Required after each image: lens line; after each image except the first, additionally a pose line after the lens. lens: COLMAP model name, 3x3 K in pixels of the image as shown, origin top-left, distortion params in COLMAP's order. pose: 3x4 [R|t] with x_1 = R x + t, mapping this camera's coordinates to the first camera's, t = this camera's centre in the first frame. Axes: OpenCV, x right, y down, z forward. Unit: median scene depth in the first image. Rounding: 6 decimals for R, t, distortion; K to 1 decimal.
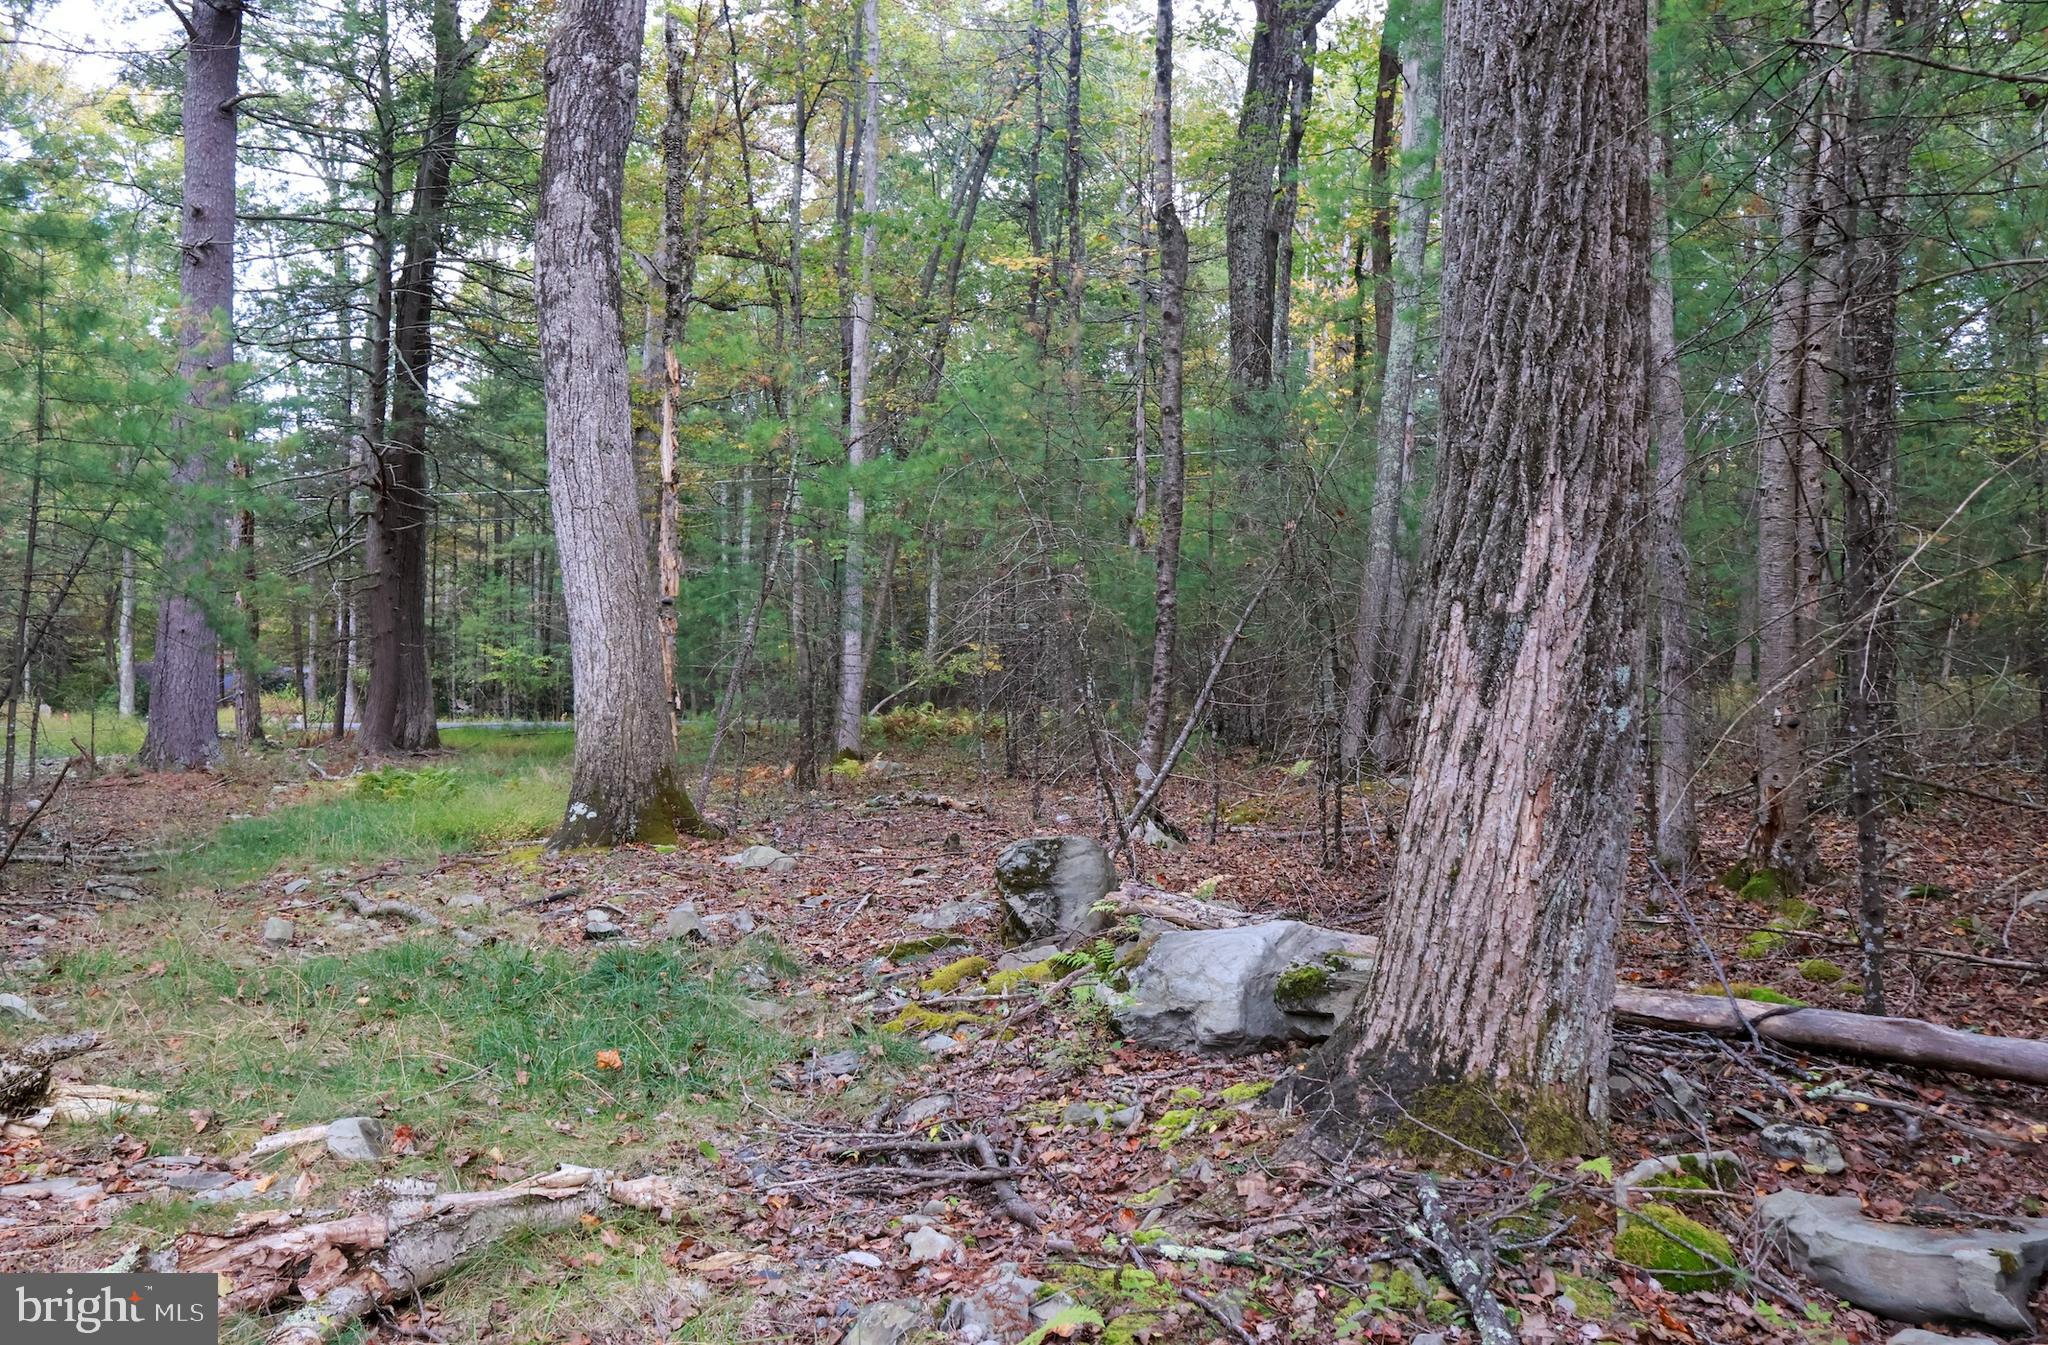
lens RADIAL K [[1734.3, 0, 1020.5], [0, 1734.3, 685.8], [0, 0, 1]] dist [0.006785, 0.002876]
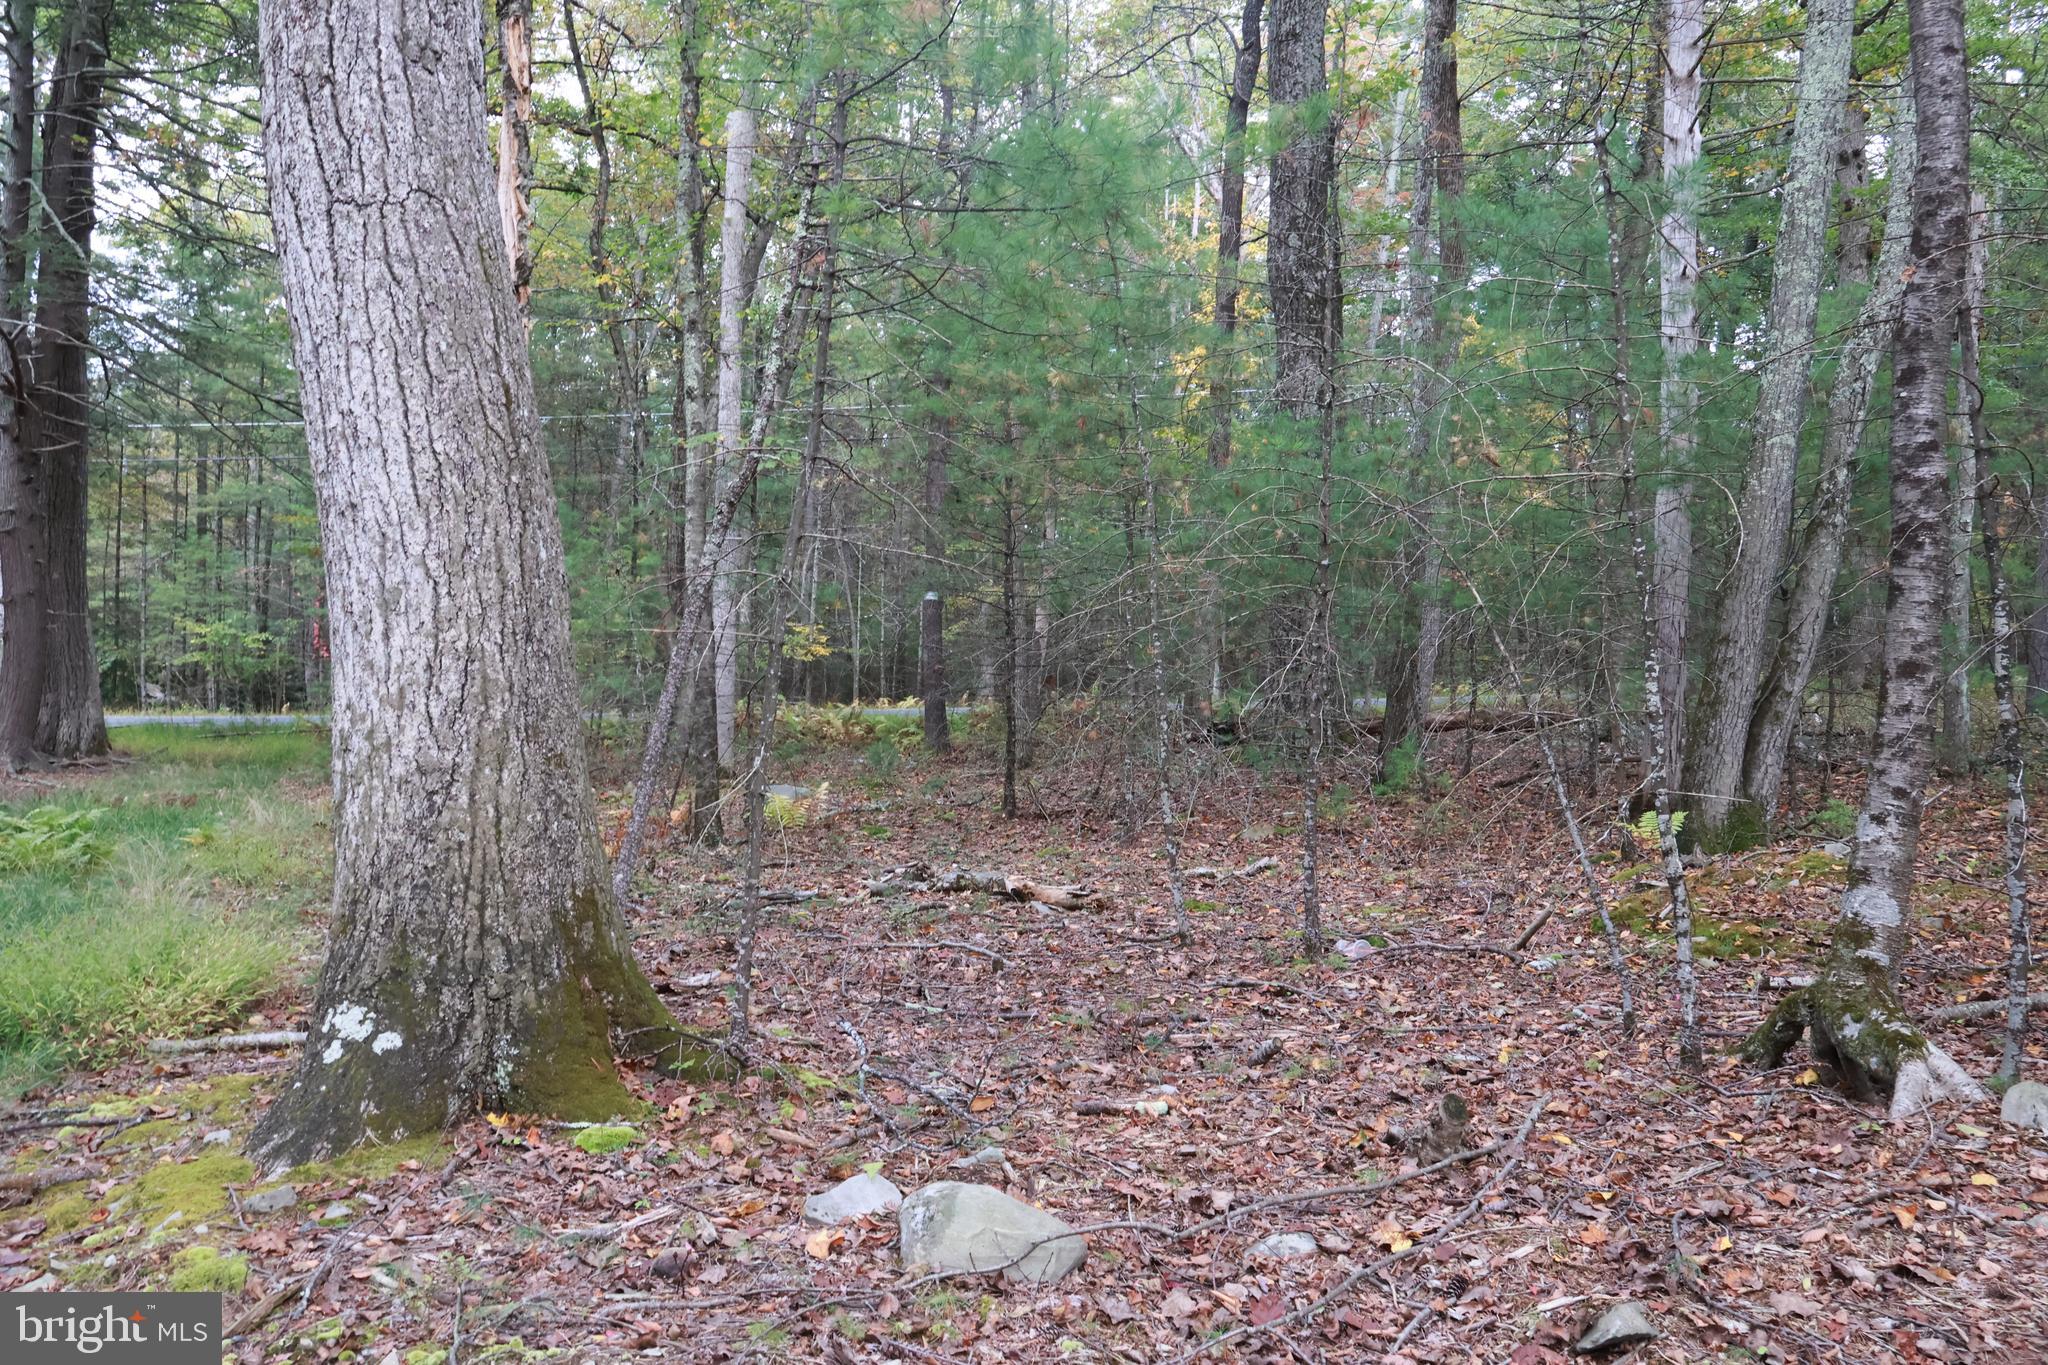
lens RADIAL K [[1690.5, 0, 1031.8], [0, 1690.5, 680.0], [0, 0, 1]] dist [0.003419, -0.001876]
pose [[0.987369, 0.004201, 0.158385, -0.125876], [-0.004975, 0.999978, 0.004495, -0.001594], [-0.158362, -0.005226, 0.987367, 0.466344]]
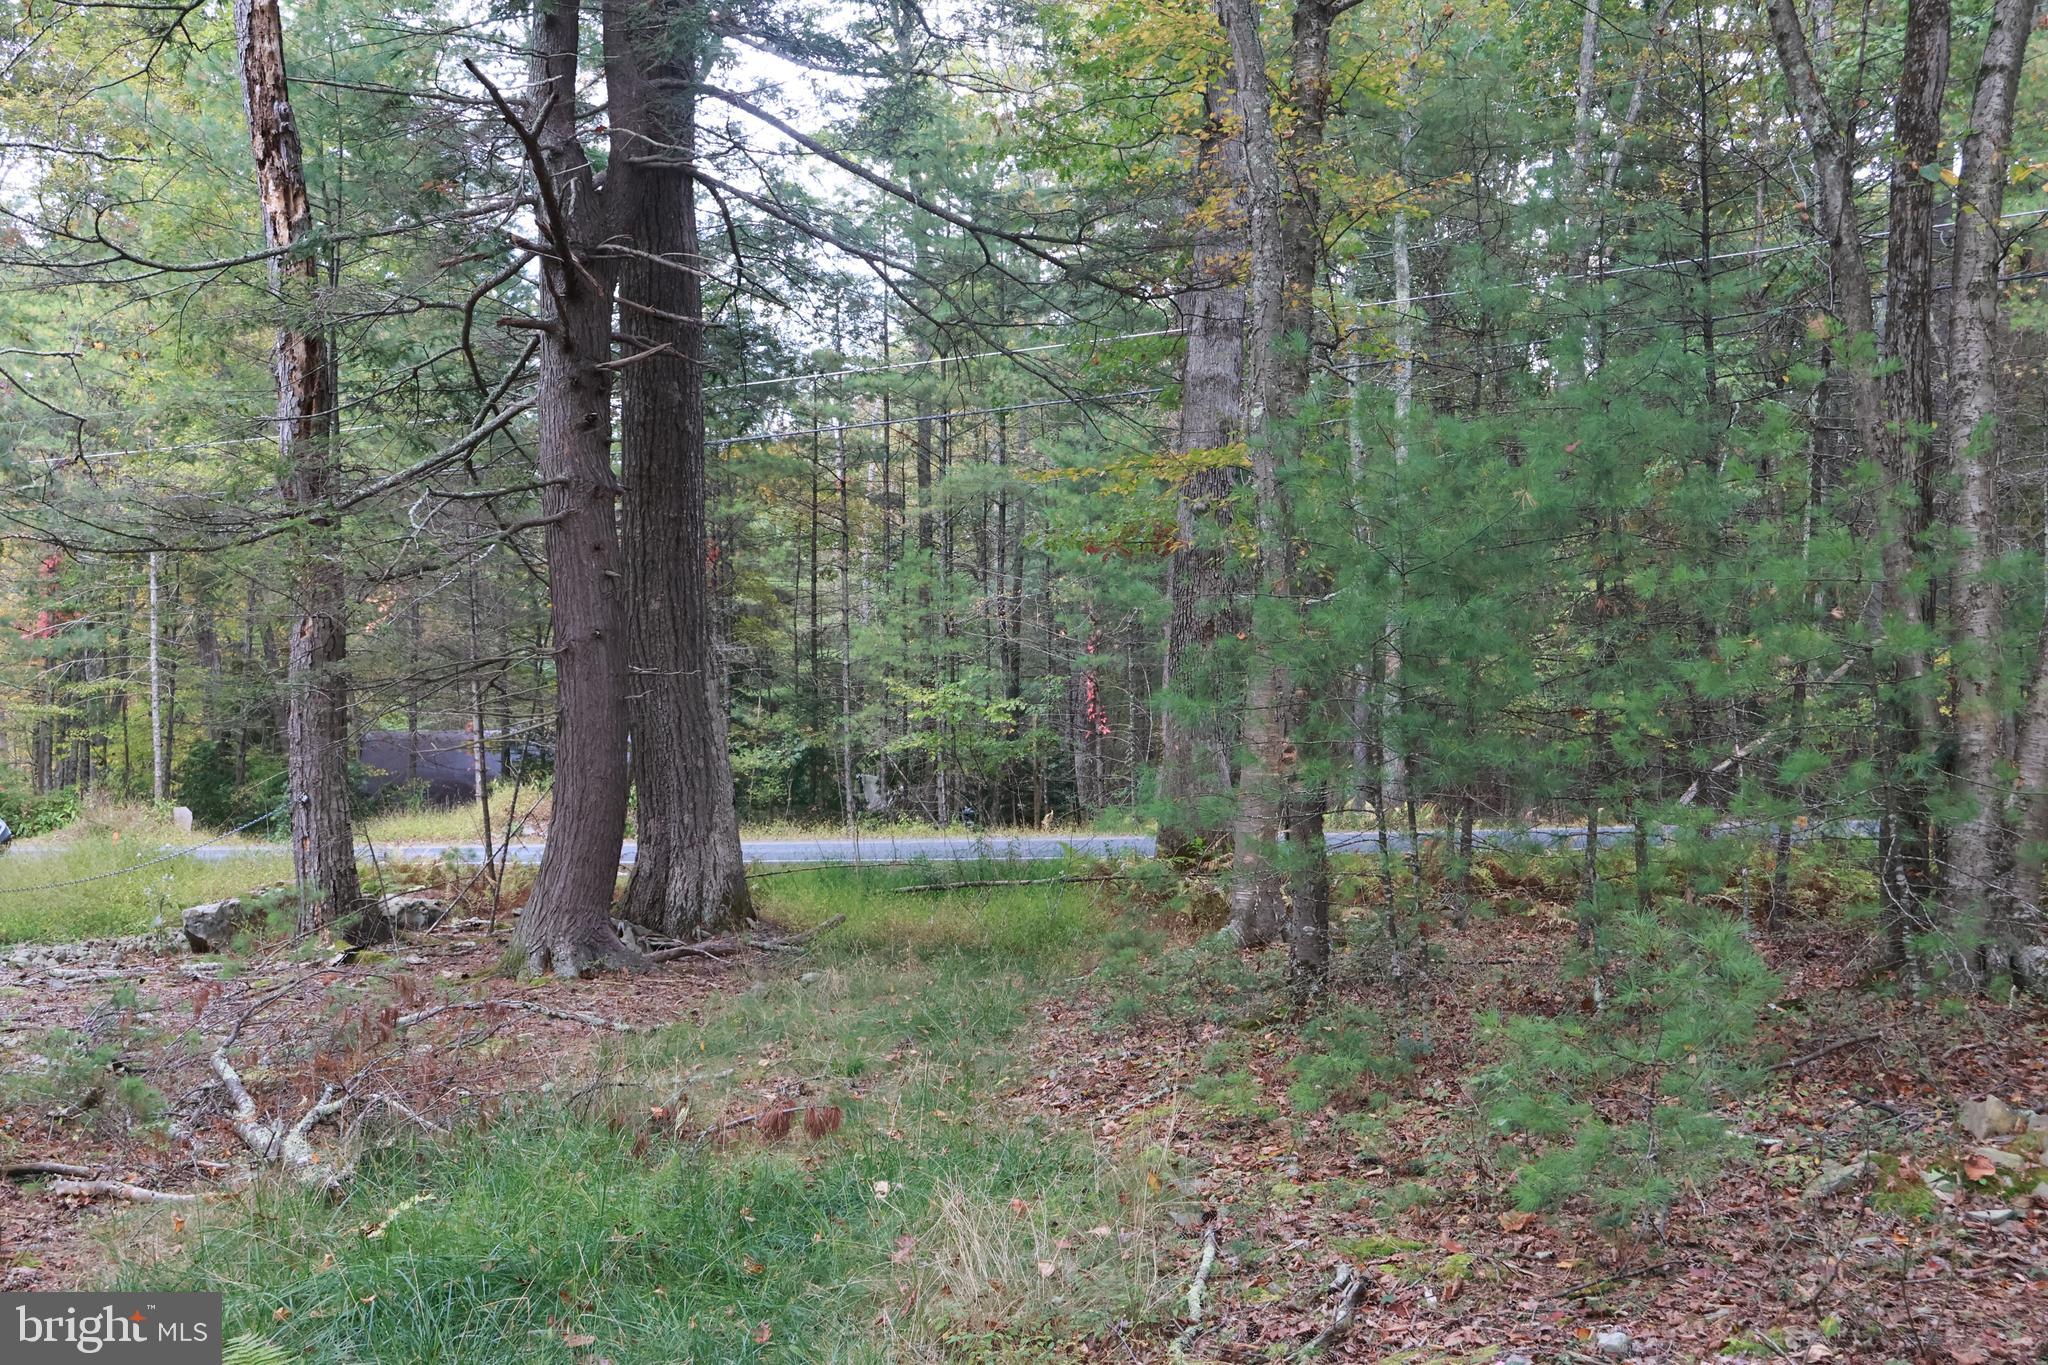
lens RADIAL K [[2301.8, 0, 1024.7], [0, 2301.8, 681.7], [0, 0, 1]] dist [0.002527, 0.000000]
pose [[0.964446, -0.029936, -0.262579, -0.271109], [0.023169, 0.999316, -0.028831, -0.008112], [0.263262, 0.021722, 0.964480, 1.025970]]
